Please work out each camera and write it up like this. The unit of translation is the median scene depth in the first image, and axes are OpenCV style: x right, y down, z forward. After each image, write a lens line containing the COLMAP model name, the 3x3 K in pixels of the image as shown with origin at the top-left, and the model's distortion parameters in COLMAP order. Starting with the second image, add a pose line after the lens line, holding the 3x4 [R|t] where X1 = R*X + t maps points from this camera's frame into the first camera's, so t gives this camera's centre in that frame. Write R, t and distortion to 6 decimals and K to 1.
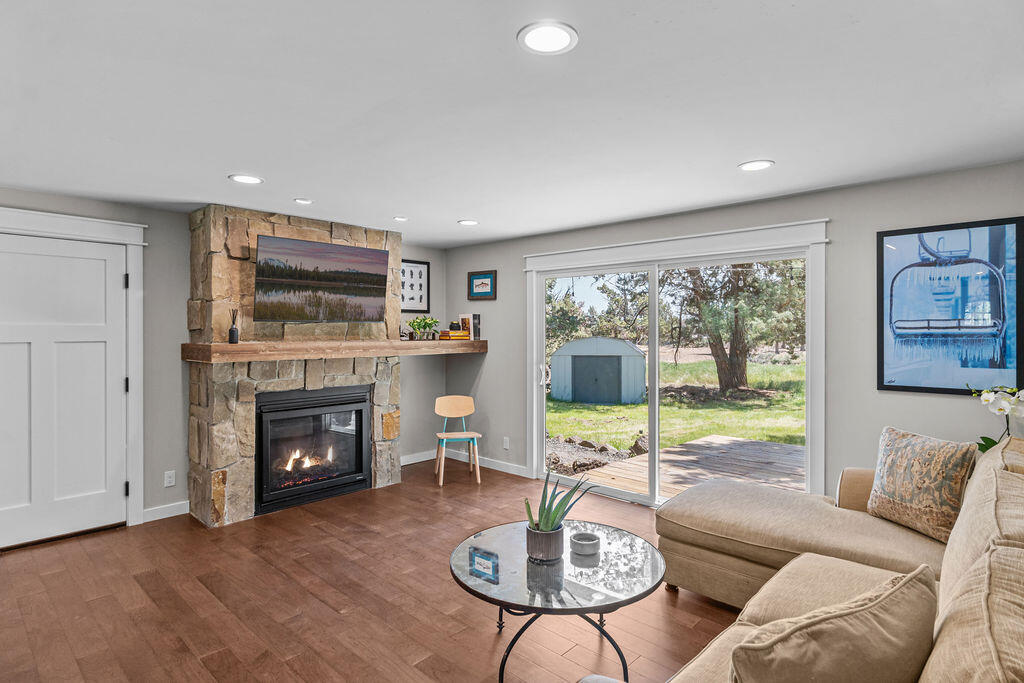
lens RADIAL K [[541.3, 0, 516.3], [0, 541.3, 330.6], [0, 0, 1]] dist [0.003632, 0.000437]
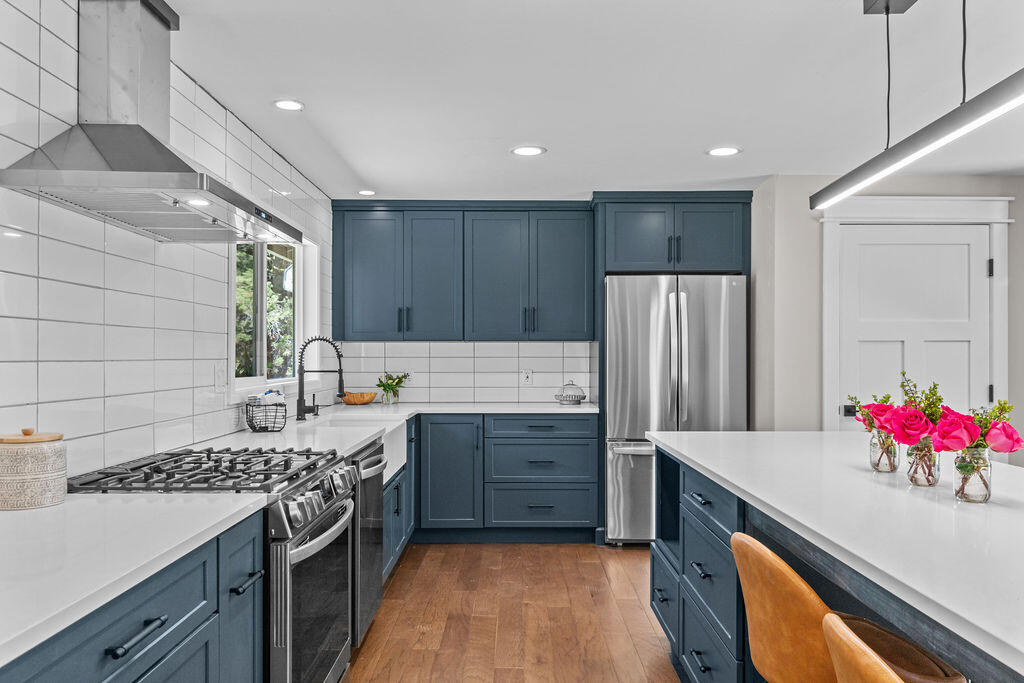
lens RADIAL K [[768.9, 0, 514.4], [0, 768.9, 355.1], [0, 0, 1]] dist [-0.002981, -0.000281]
pose [[0.689362, -0.000387, -0.724417, -0.371972], [0.000036, 1.000000, -0.000501, 0.041822], [0.724417, 0.000319, 0.689362, -0.329910]]
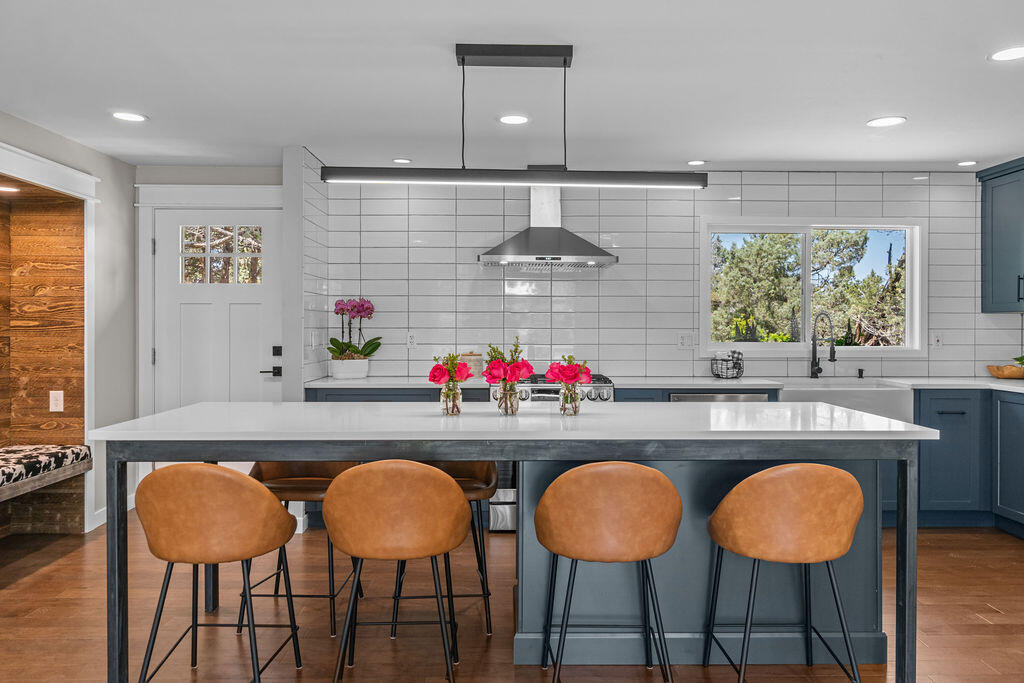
lens RADIAL K [[800.9, 0, 517.4], [0, 800.9, 325.2], [0, 0, 1]] dist [-0.001618, -0.002009]
pose [[-0.719630, -0.003122, -0.694350, -0.008958], [-0.003536, 0.999993, -0.000832, 0.041962], [0.694348, 0.001857, -0.719637, 0.821454]]
